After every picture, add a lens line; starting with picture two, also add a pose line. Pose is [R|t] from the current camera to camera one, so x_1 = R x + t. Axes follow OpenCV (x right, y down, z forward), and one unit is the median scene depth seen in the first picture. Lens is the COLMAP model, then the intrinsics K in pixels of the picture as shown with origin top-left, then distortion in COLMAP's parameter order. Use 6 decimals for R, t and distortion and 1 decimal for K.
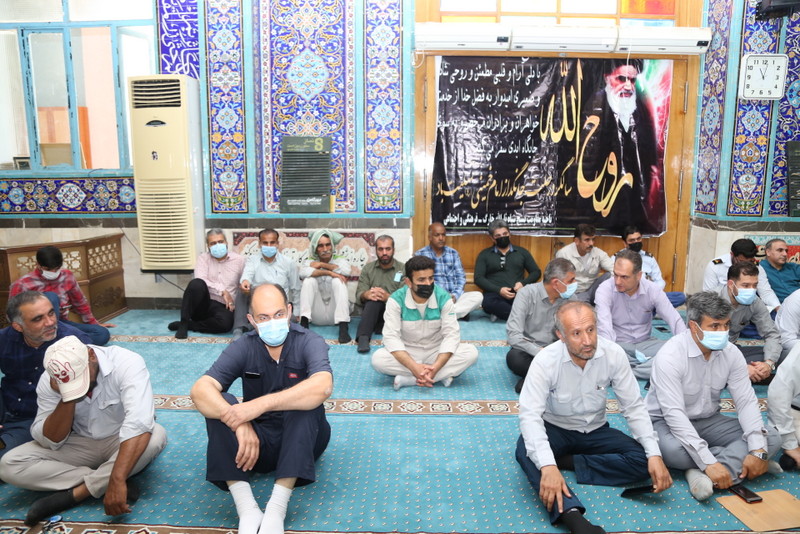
lens RADIAL K [[569.6, 0, 397.4], [0, 569.6, 267.6], [0, 0, 1]] dist [-0.129408, 0.045755]
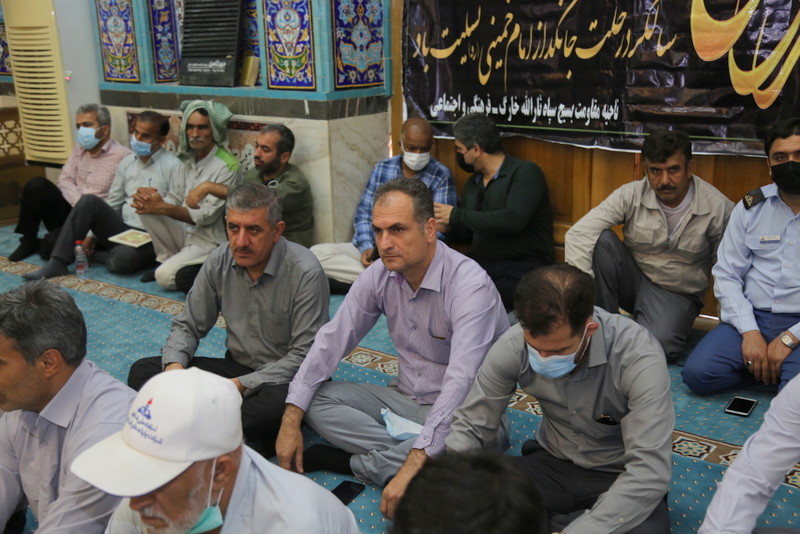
lens RADIAL K [[946.2, 0, 398.0], [0, 946.2, 269.2], [0, 0, 1]] dist [0.067352, 0.000000]
pose [[0.792167, 0.136900, -0.594752, 0.596265], [-0.076714, 0.989123, 0.125499, -0.043653], [0.605464, -0.053790, 0.794053, 0.291292]]
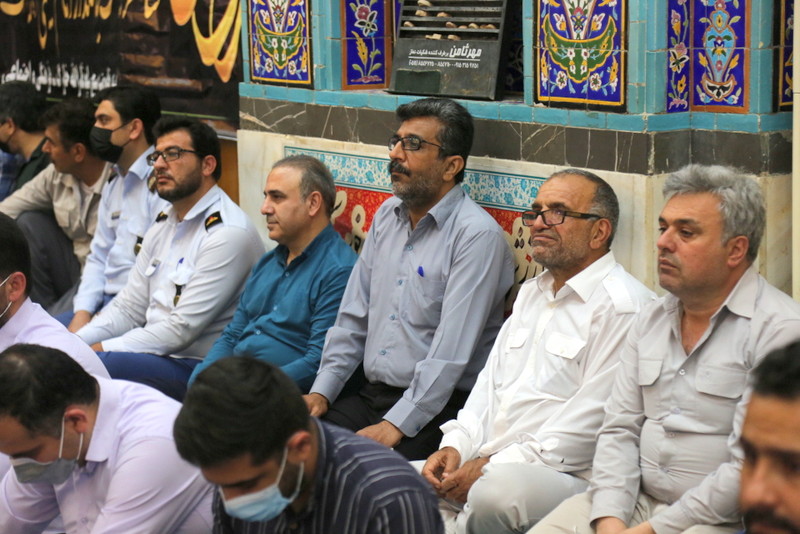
lens RADIAL K [[2316.9, 0, 401.7], [0, 2316.9, 268.5], [0, 0, 1]] dist [0.339942, 0.000000]
pose [[0.574819, 0.101513, -0.811959, 1.628117], [-0.129556, 0.991050, 0.032186, -0.038082], [0.807959, 0.086693, 0.582826, 0.269157]]
